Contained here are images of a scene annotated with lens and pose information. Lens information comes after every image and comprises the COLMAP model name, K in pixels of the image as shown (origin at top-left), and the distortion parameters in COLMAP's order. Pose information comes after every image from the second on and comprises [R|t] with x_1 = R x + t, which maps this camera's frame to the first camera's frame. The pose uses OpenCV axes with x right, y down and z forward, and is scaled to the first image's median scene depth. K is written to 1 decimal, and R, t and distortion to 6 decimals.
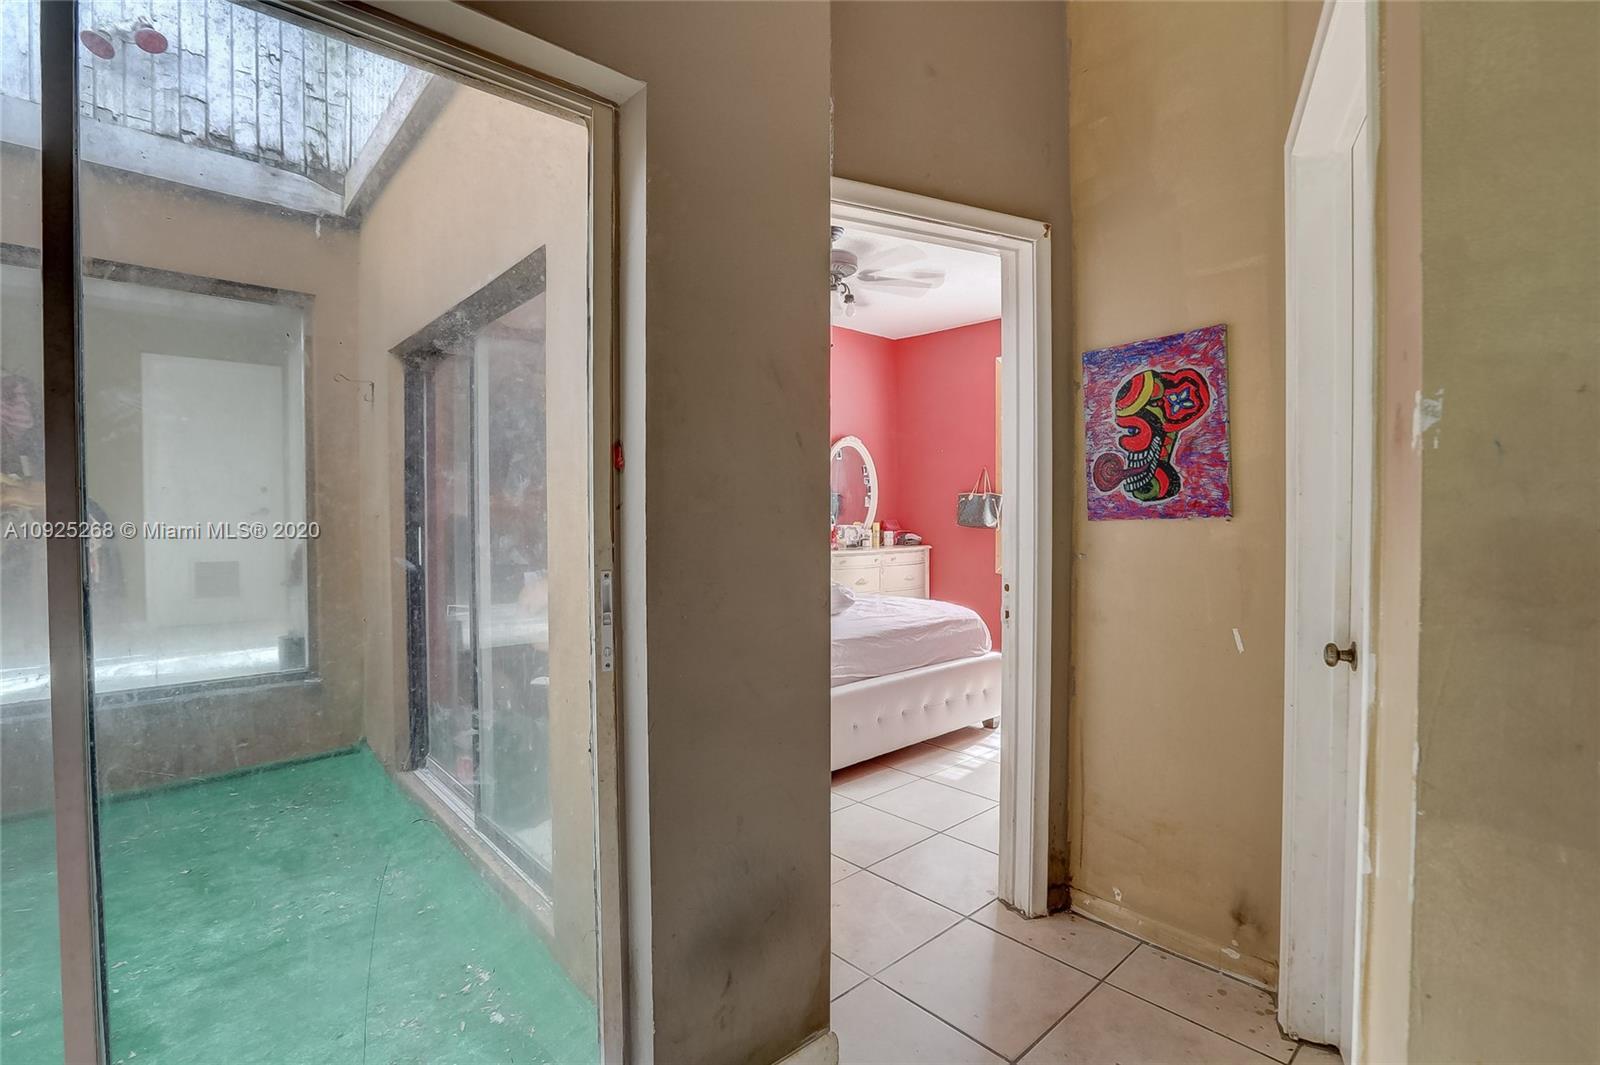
lens RADIAL K [[737.0, 0, 802.4], [0, 737.0, 532.2], [0, 0, 1]] dist [-0.031594, 0.002148]
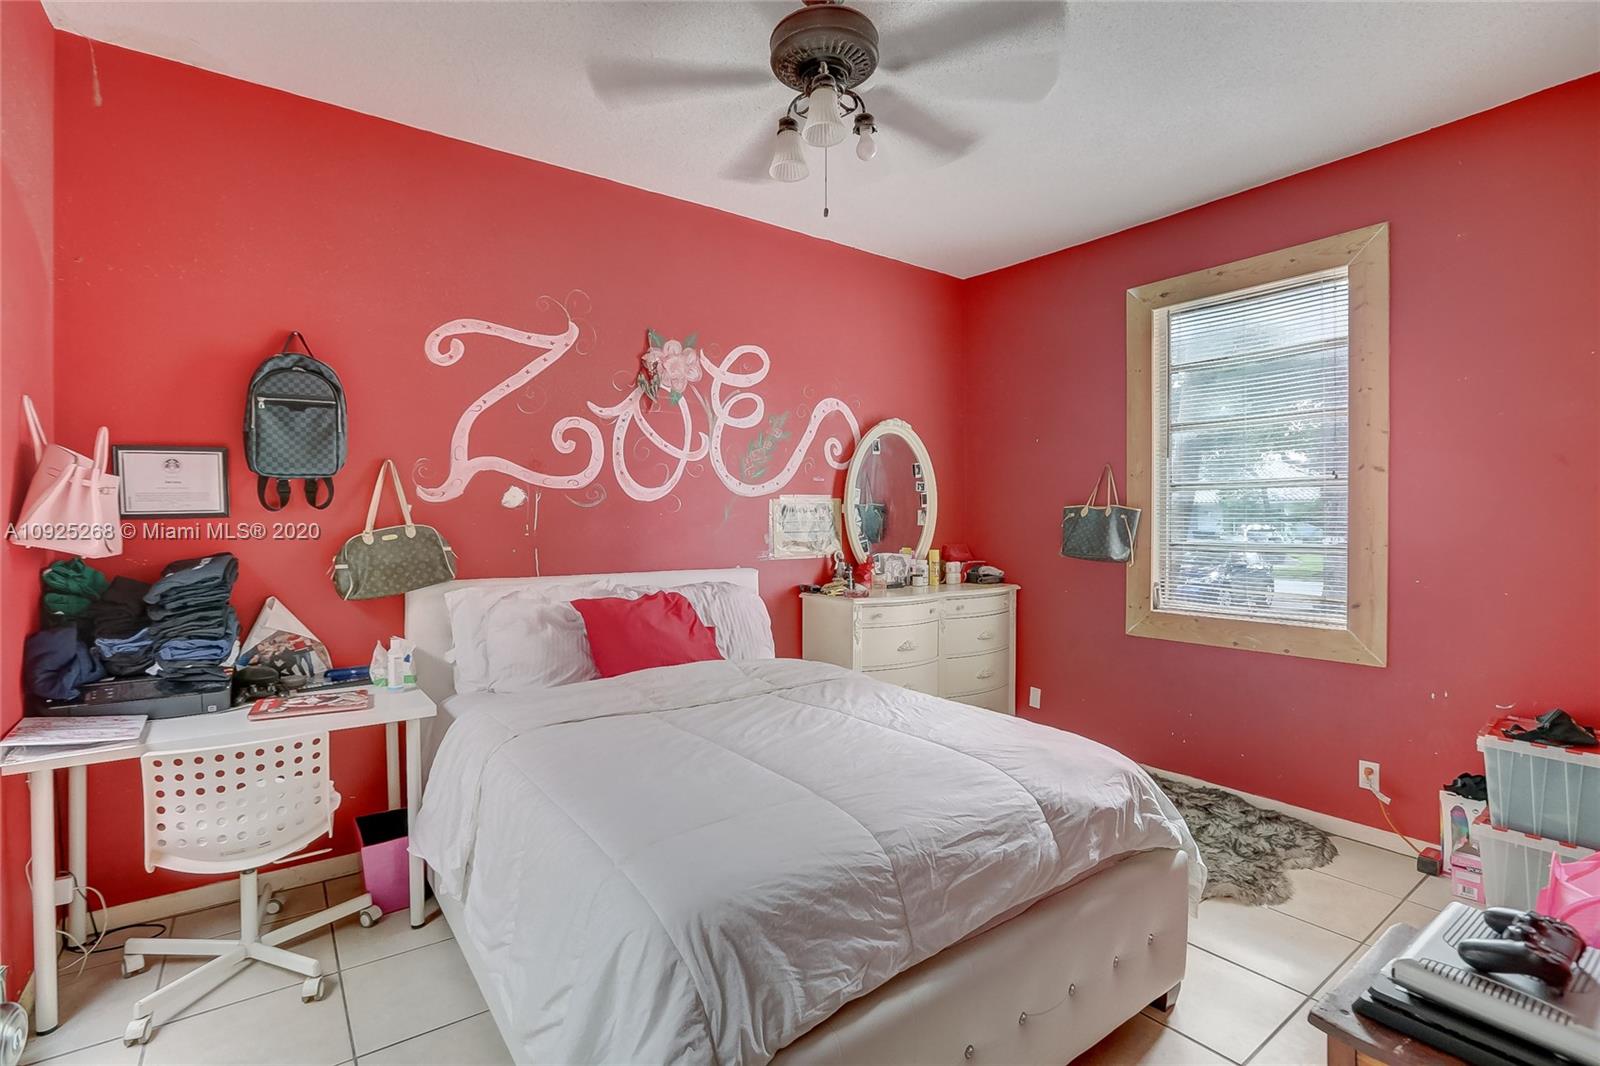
lens RADIAL K [[737.0, 0, 795.4], [0, 737.0, 523.5], [0, 0, 1]] dist [-0.031594, 0.002148]
pose [[0.994414, 0.003047, -0.105503, 0.046505], [-0.005298, 0.999764, -0.021054, -0.022245], [0.105414, 0.021495, 0.994196, 0.333051]]
